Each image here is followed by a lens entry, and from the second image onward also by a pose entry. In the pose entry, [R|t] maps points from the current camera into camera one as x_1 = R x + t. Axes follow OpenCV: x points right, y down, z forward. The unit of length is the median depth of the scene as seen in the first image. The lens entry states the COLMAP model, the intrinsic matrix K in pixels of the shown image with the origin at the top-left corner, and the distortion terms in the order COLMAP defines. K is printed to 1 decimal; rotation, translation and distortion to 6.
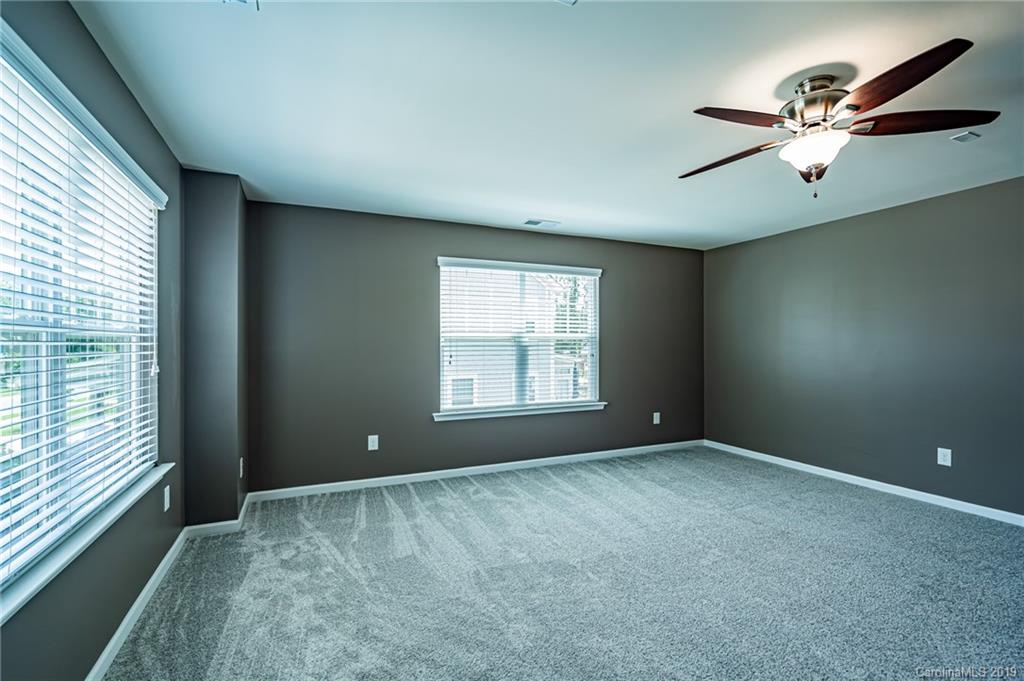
lens RADIAL K [[463.6, 0, 512.8], [0, 463.6, 344.2], [0, 0, 1]] dist [-0.003058, 0.001263]
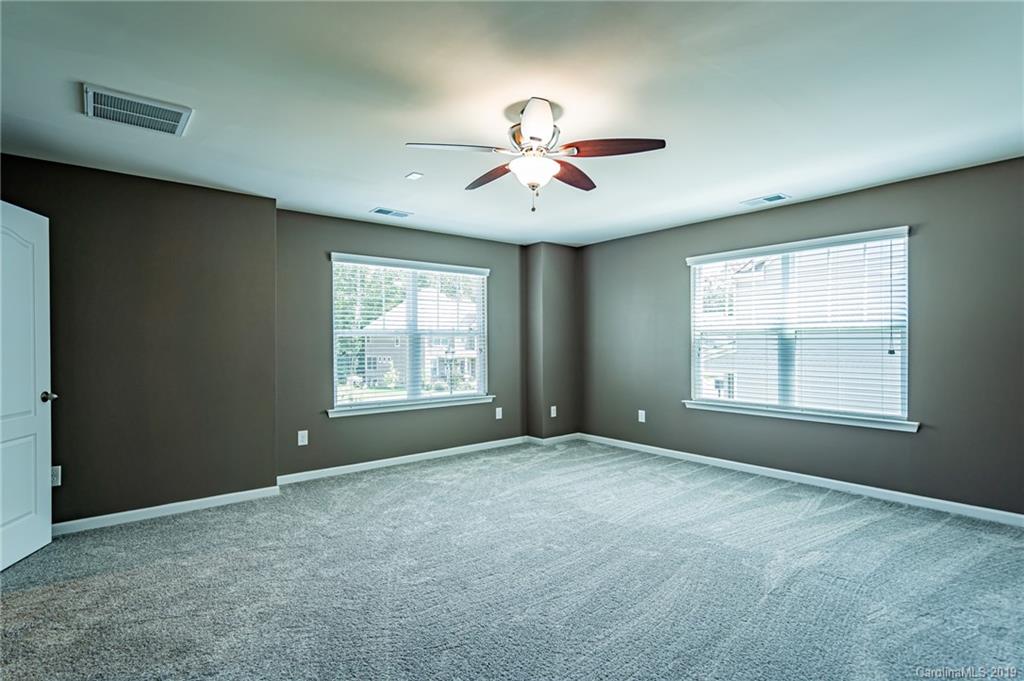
lens RADIAL K [[501.5, 0, 512.0], [0, 501.5, 340.5], [0, 0, 1]] dist [0.003332, 0.000223]
pose [[0.261891, -0.000983, -0.965097, 0.863688], [0.004735, 0.999989, 0.000266, 0.004253], [0.965086, -0.004639, 0.261892, 0.283336]]
